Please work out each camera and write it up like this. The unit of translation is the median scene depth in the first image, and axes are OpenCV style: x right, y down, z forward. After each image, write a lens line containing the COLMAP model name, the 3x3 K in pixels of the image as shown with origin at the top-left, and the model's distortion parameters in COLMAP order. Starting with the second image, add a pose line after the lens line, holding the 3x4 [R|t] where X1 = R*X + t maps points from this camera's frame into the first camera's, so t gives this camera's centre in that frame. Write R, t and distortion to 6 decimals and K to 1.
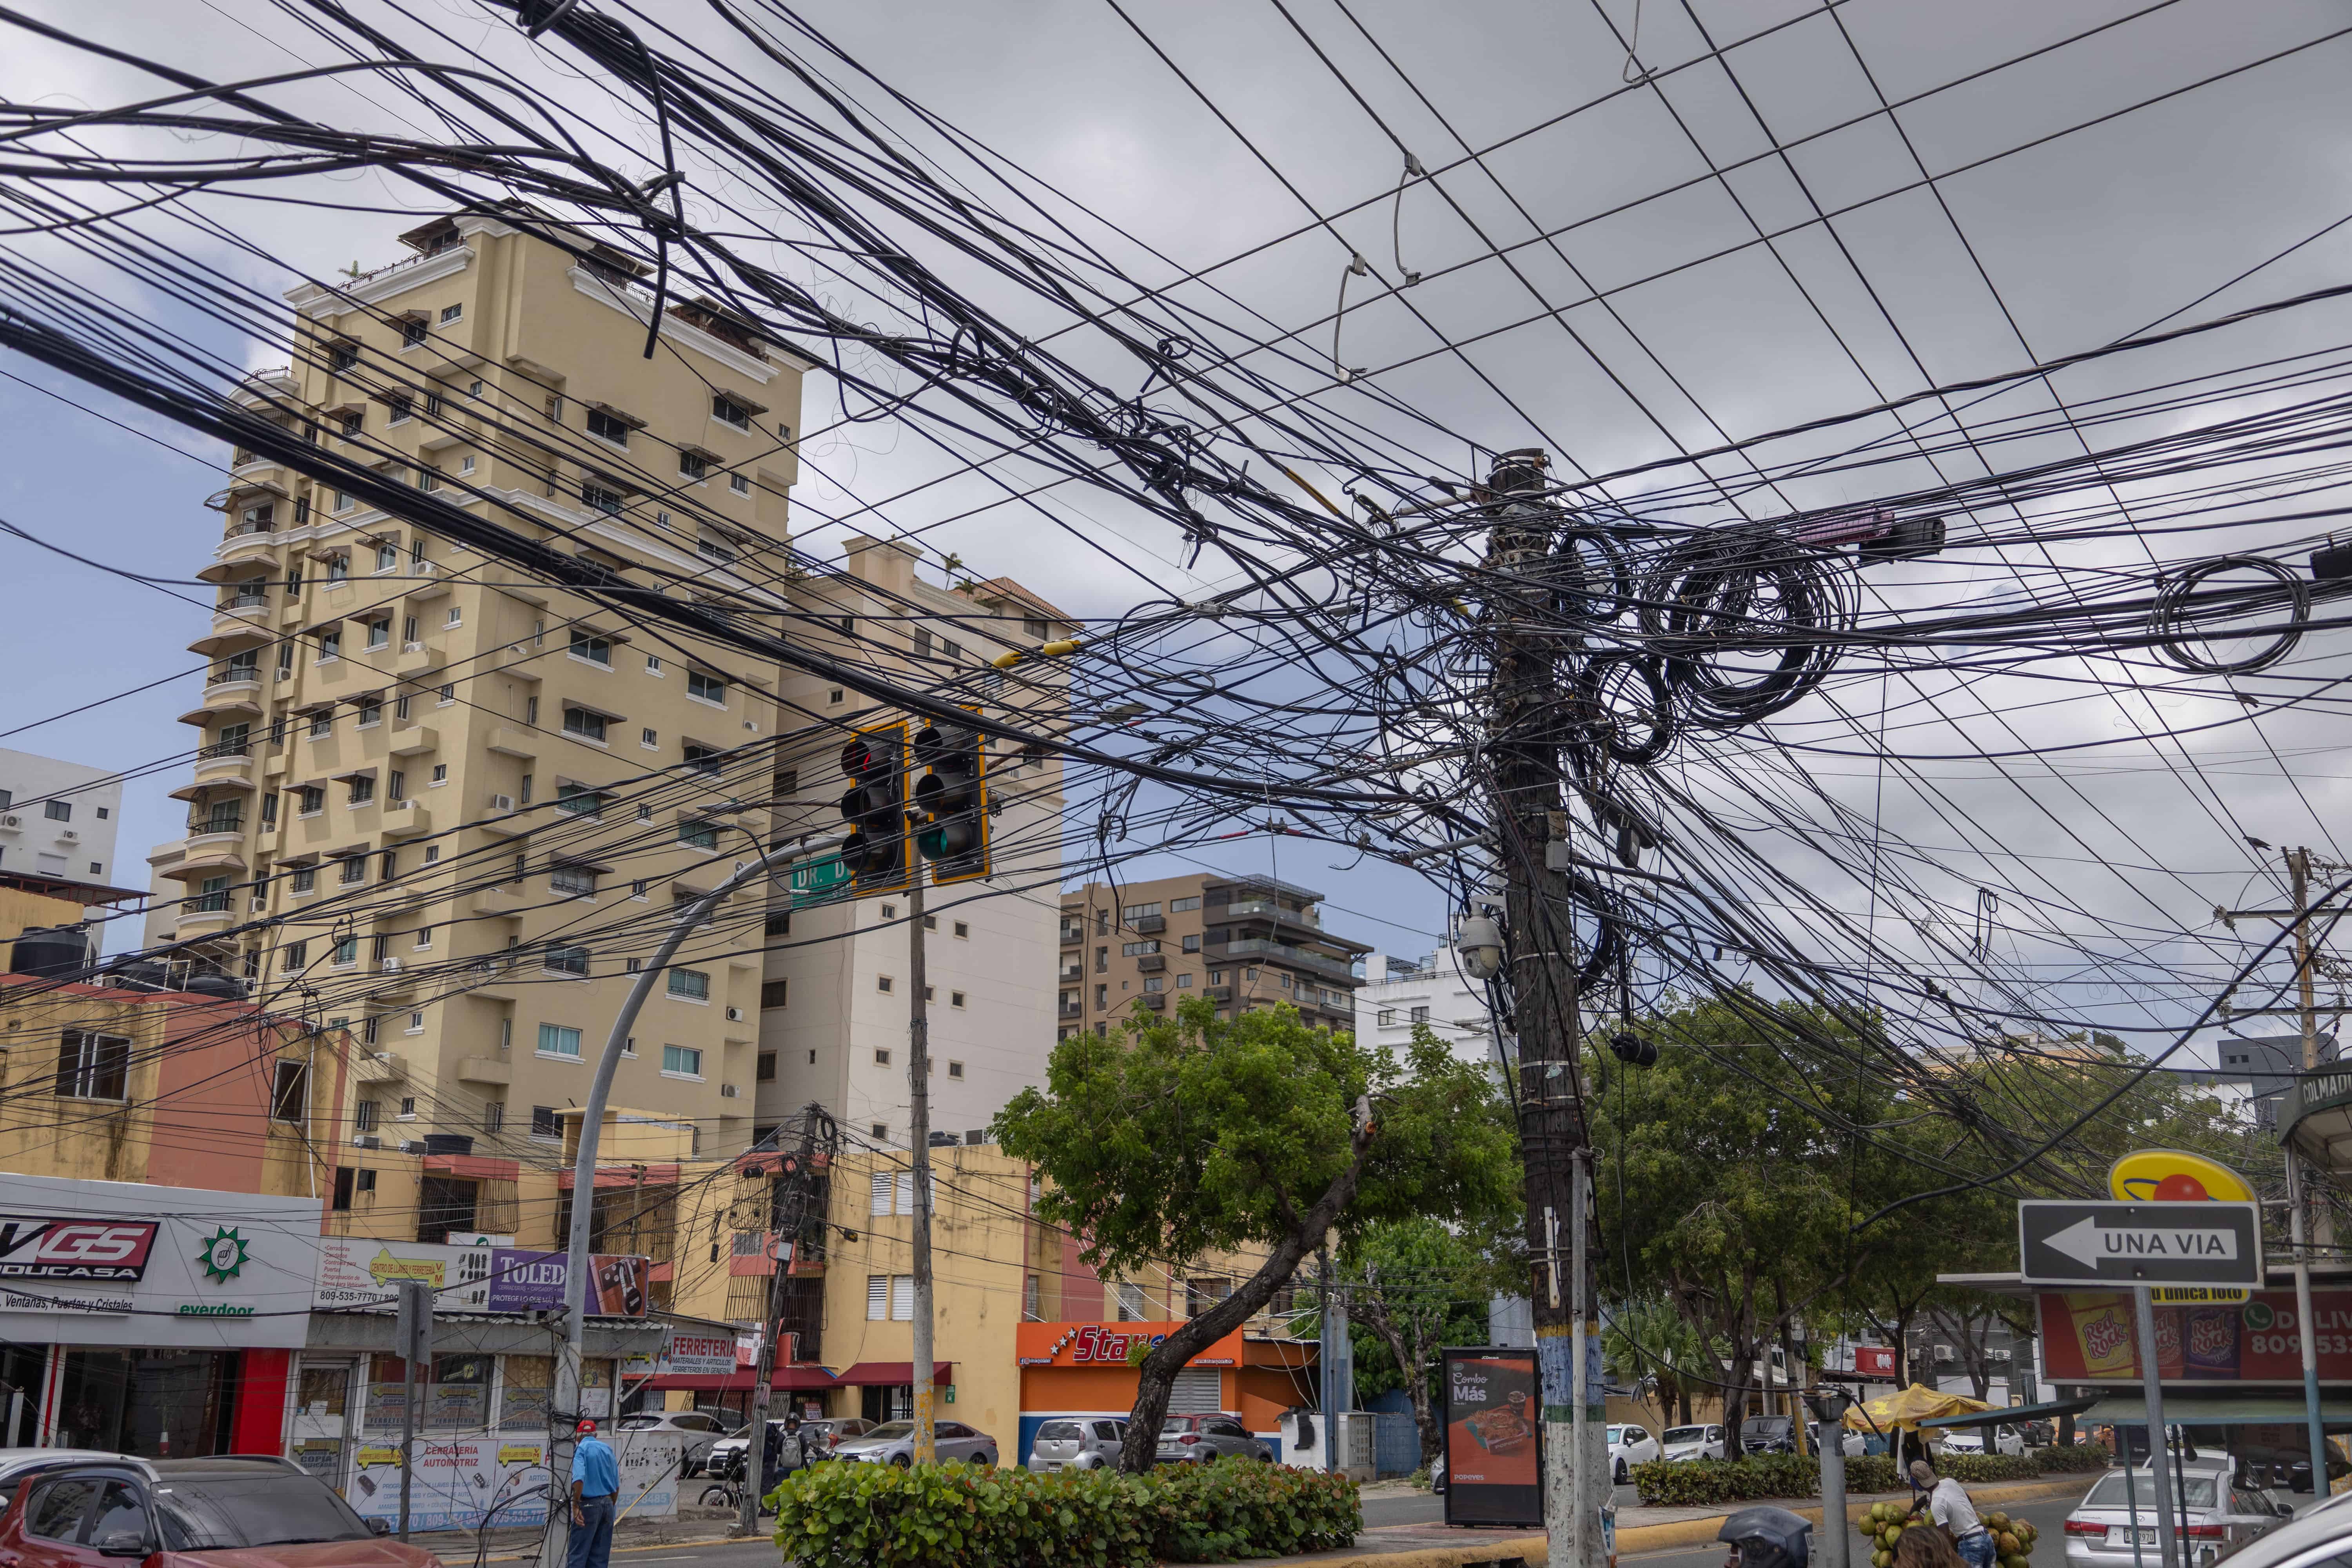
lens RADIAL K [[2289.5, 0, 1185.5], [0, 2289.5, 887.7], [0, 0, 1]] dist [0.032320, 0.019053]
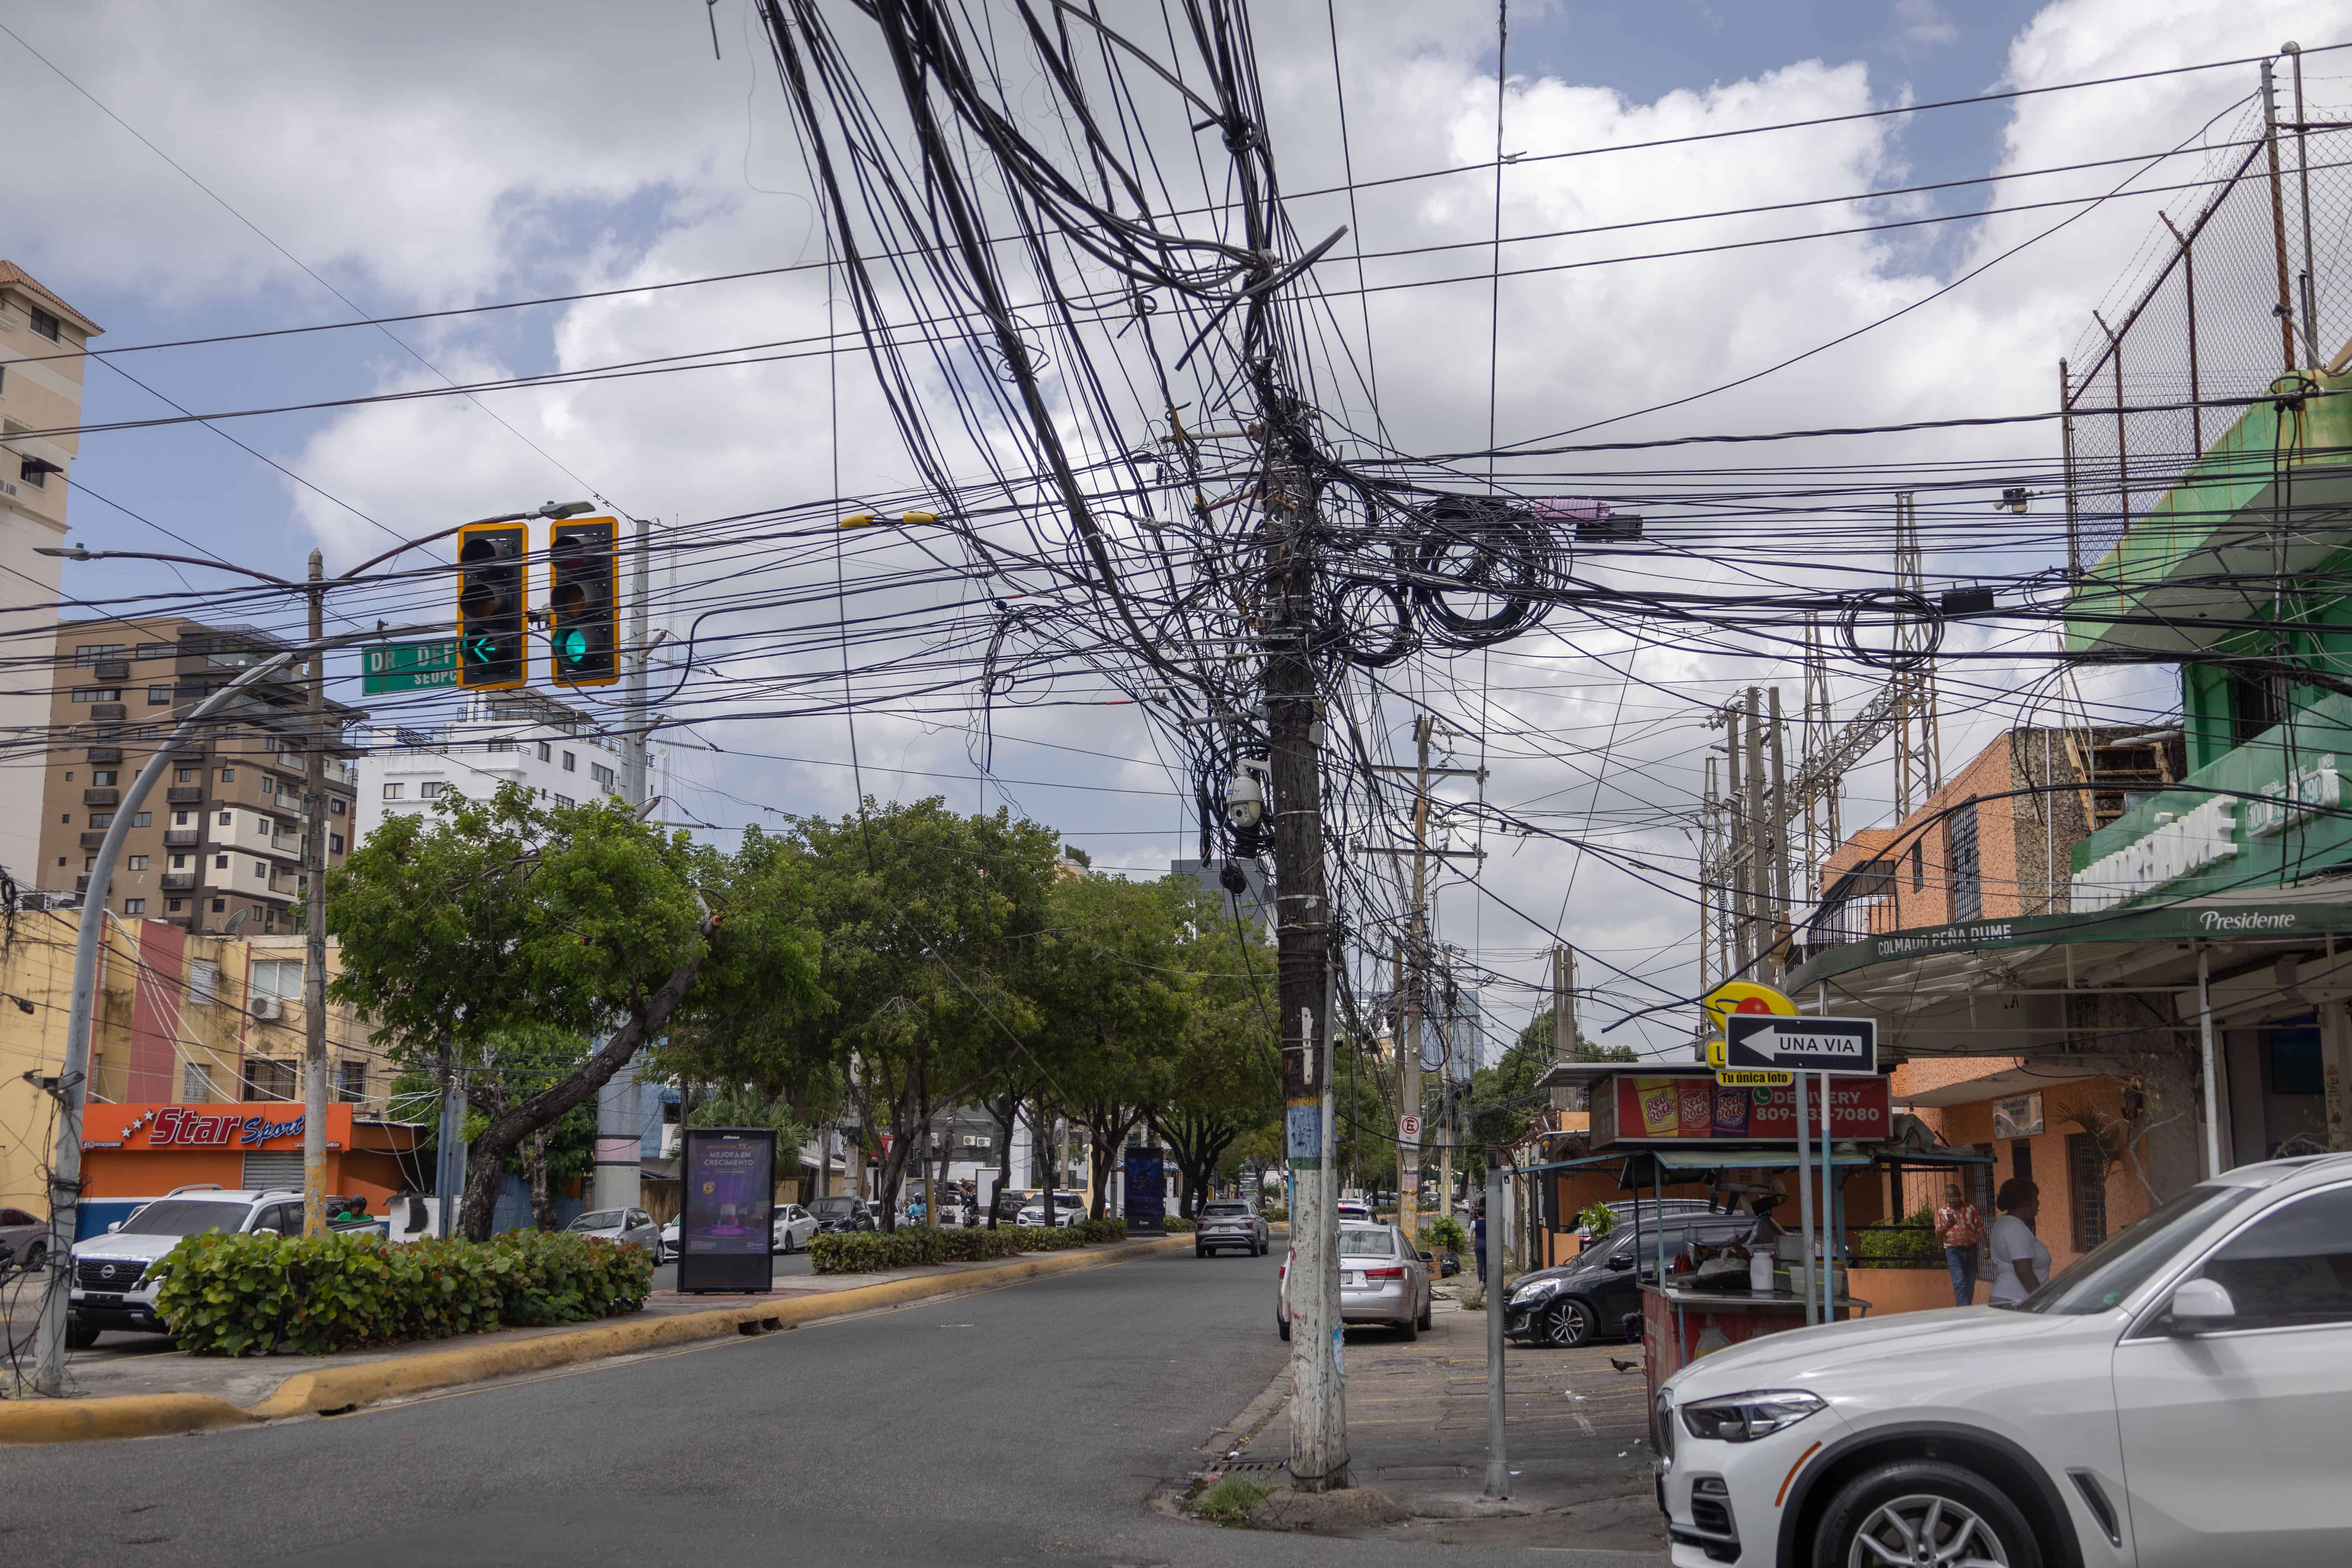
lens RADIAL K [[2289.6, 0, 1185.5], [0, 2289.6, 887.7], [0, 0, 1]] dist [0.032320, 0.019053]
pose [[0.910938, 0.050037, 0.409497, -0.192170], [-0.086719, 0.993664, 0.071492, -0.006342], [-0.403326, -0.100636, 0.909506, -0.063164]]
